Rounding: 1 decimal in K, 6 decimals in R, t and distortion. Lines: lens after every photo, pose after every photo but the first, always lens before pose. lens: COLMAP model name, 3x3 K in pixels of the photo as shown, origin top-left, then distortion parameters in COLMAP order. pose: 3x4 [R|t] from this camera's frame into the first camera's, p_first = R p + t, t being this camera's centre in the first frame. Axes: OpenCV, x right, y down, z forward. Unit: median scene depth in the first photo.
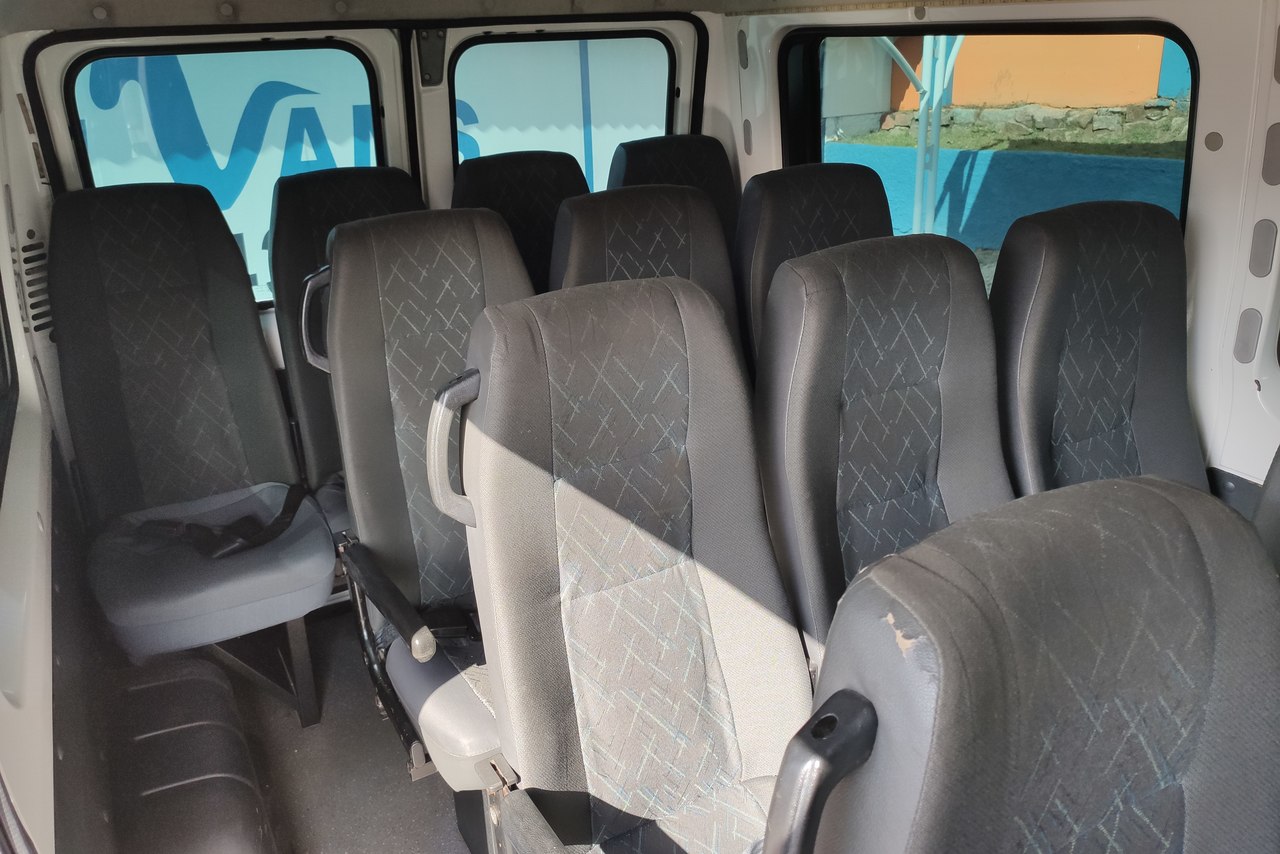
lens RADIAL K [[967.4, 0, 637.5], [0, 967.4, 425.2], [0, 0, 1]] dist [0.056281, -0.081471]
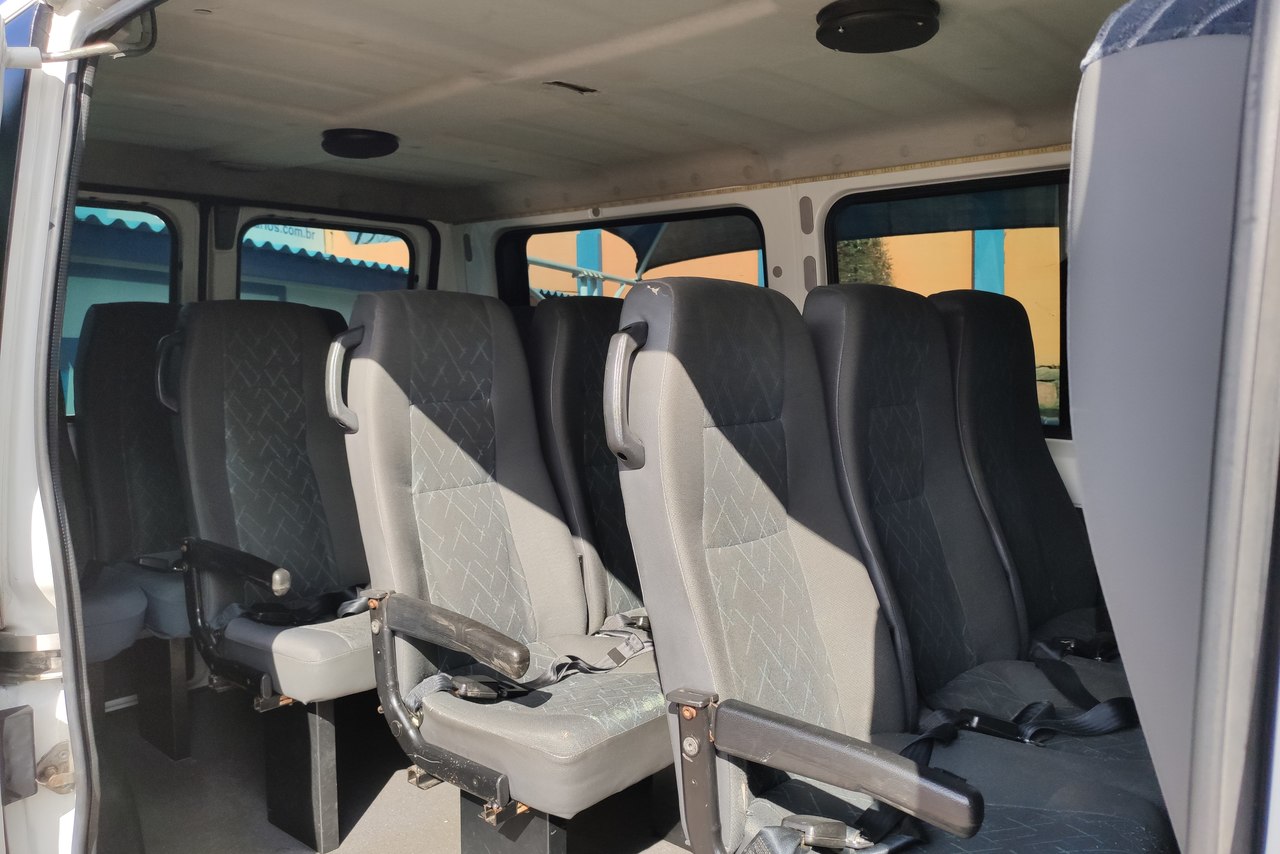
lens RADIAL K [[967.4, 0, 641.6], [0, 967.4, 436.4], [0, 0, 1]] dist [0.056281, -0.081471]
pose [[0.941611, -0.002805, 0.336692, -0.153955], [0.101040, 0.956233, -0.274606, 0.335221], [-0.321186, 0.292592, 0.900683, -0.276290]]
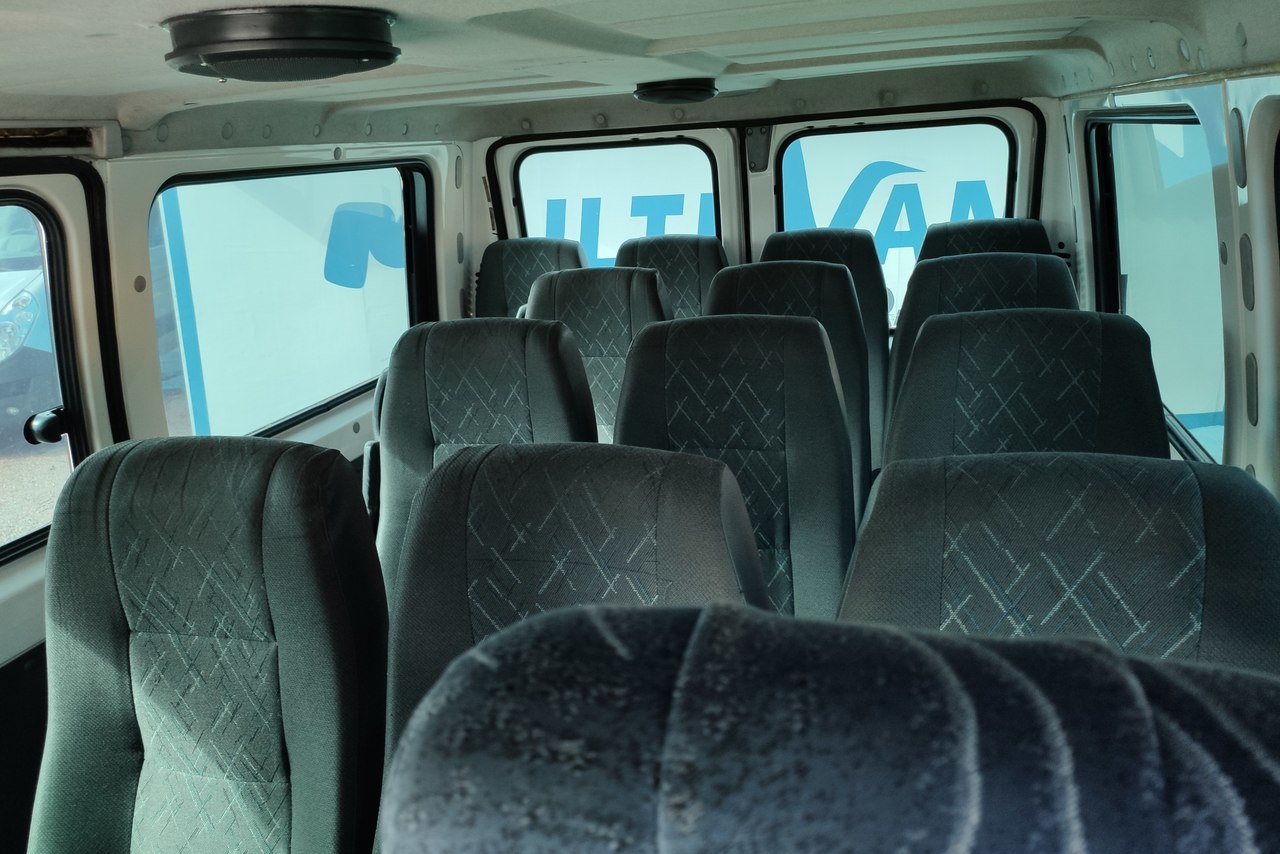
lens RADIAL K [[967.4, 0, 639.9], [0, 967.4, 422.7], [0, 0, 1]] dist [0.056281, -0.081471]
pose [[0.702119, 0.184109, -0.687847, 0.680229], [-0.231190, 0.972604, 0.024341, -0.048808], [0.673484, 0.141933, 0.725448, 0.084312]]
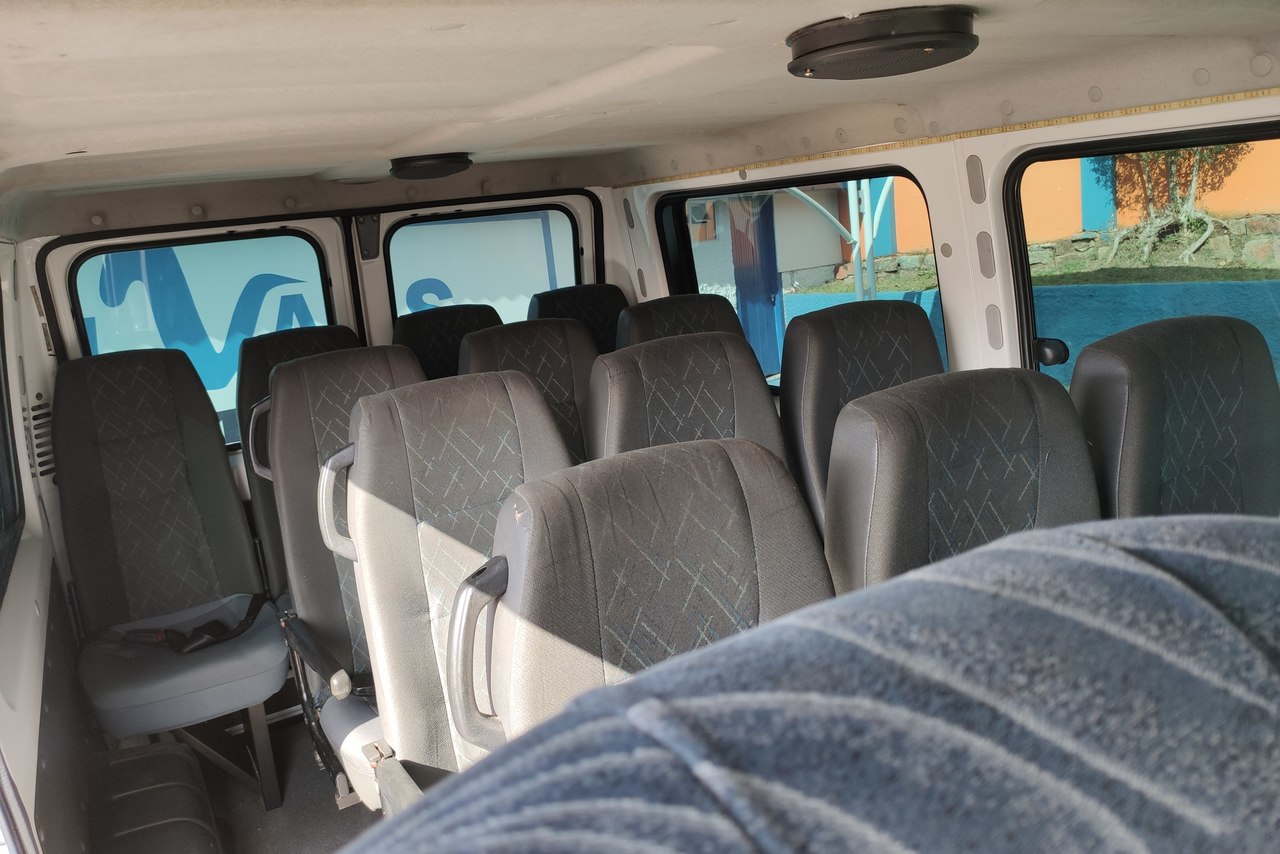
lens RADIAL K [[967.4, 0, 637.6], [0, 967.4, 429.1], [0, 0, 1]] dist [0.056281, -0.081471]
pose [[0.997352, -0.072327, -0.007543, 0.141353], [0.070133, 0.984111, -0.163119, 0.101881], [0.019221, 0.162158, 0.986578, -0.199130]]
